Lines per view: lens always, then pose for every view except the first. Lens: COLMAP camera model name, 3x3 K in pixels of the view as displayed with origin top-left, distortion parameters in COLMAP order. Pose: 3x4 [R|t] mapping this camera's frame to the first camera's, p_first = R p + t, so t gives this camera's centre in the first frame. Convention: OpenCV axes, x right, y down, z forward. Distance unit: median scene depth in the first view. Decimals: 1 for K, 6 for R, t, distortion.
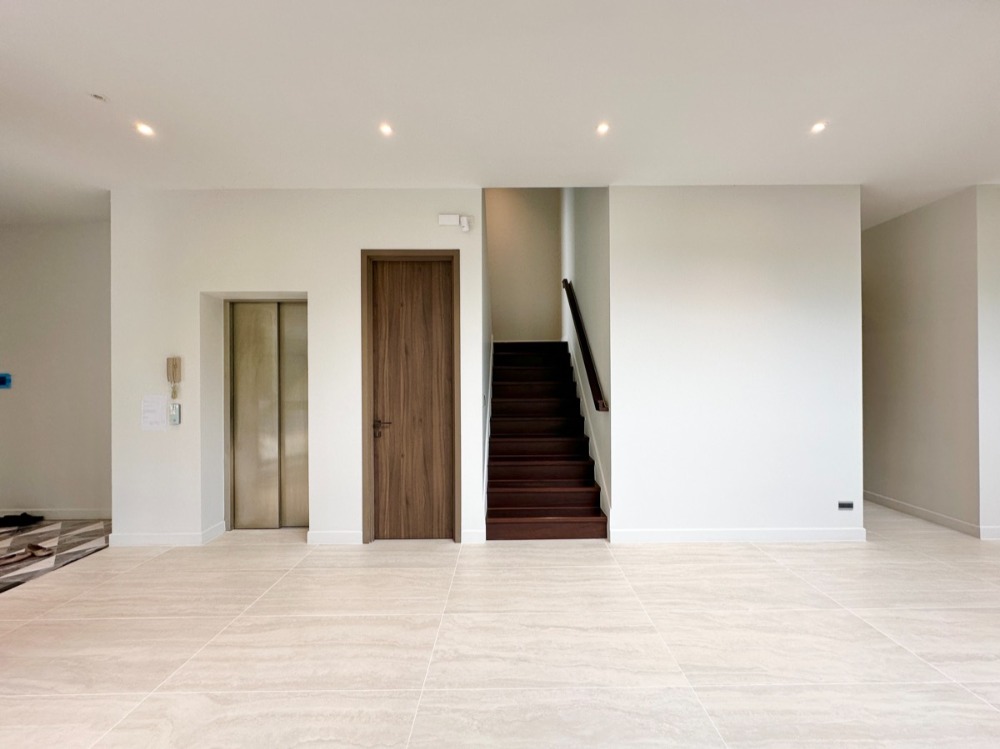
lens RADIAL K [[408.3, 0, 500.0], [0, 408.3, 374.5], [0, 0, 1]] dist [-0.001482, -0.000336]
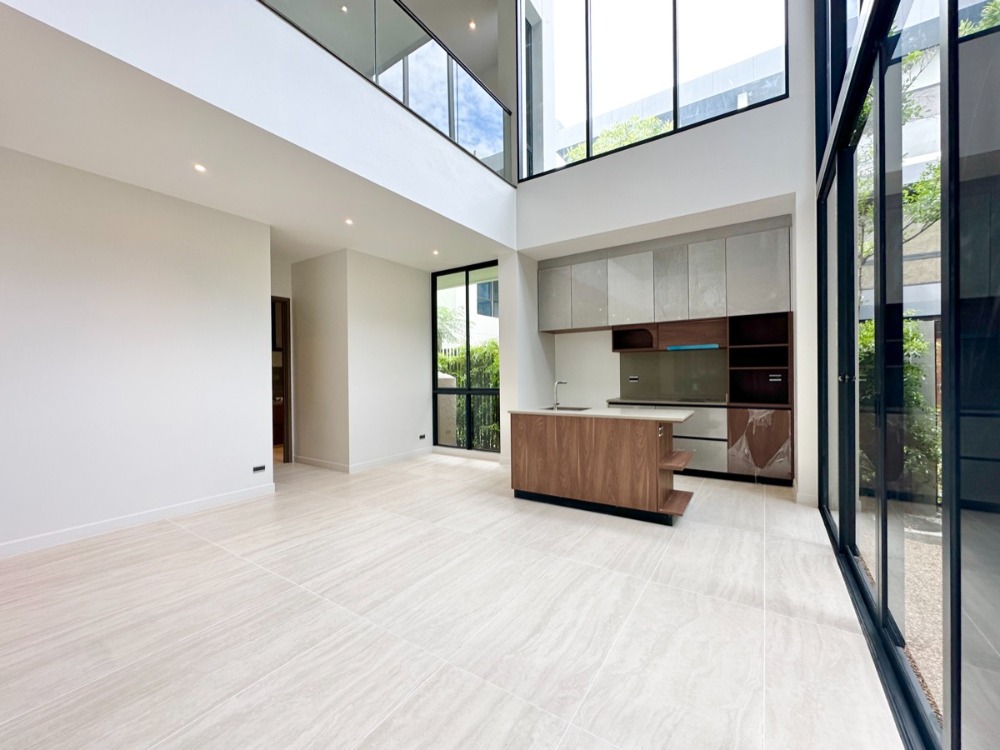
lens RADIAL K [[401.8, 0, 486.6], [0, 401.8, 376.9], [0, 0, 1]] dist [-0.000394, -0.000115]
pose [[0.553456, -0.006541, 0.832853, 0.198116], [0.000405, 0.999971, 0.007584, 0.019977], [-0.832878, -0.003859, 0.553442, -0.342339]]
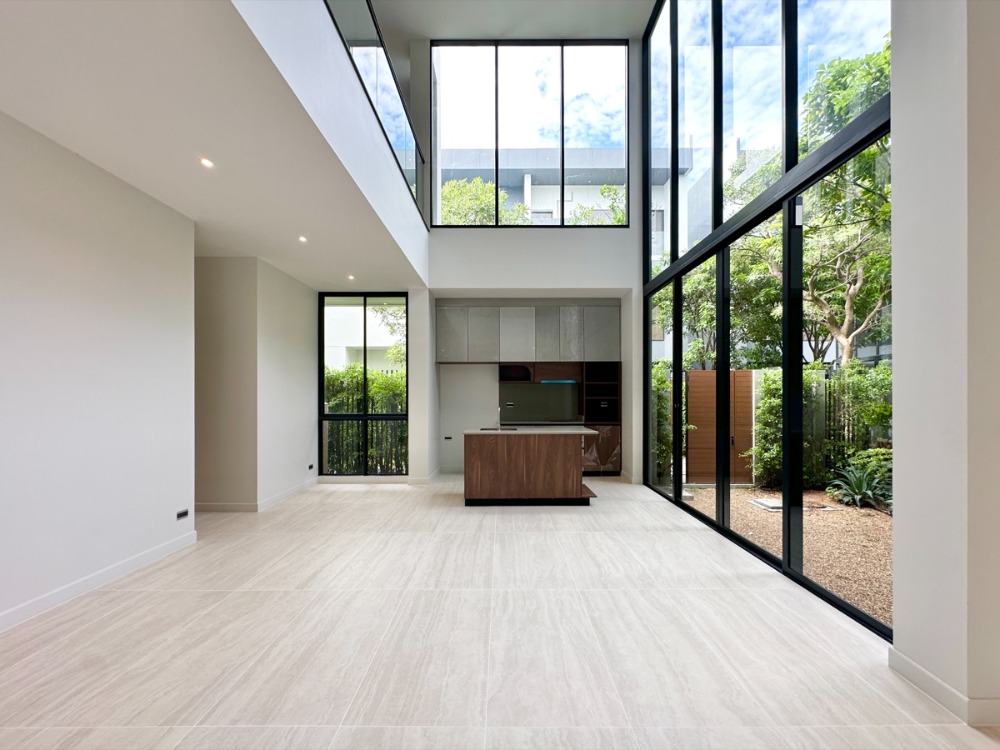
lens RADIAL K [[409.9, 0, 508.5], [0, 409.9, 396.9], [0, 0, 1]] dist [-0.000609, -0.000037]
pose [[-0.004294, 0.006128, 0.999972, -0.253189], [-0.009918, 0.999932, -0.006171, 0.011376], [-0.999942, -0.009944, -0.004233, 0.165052]]
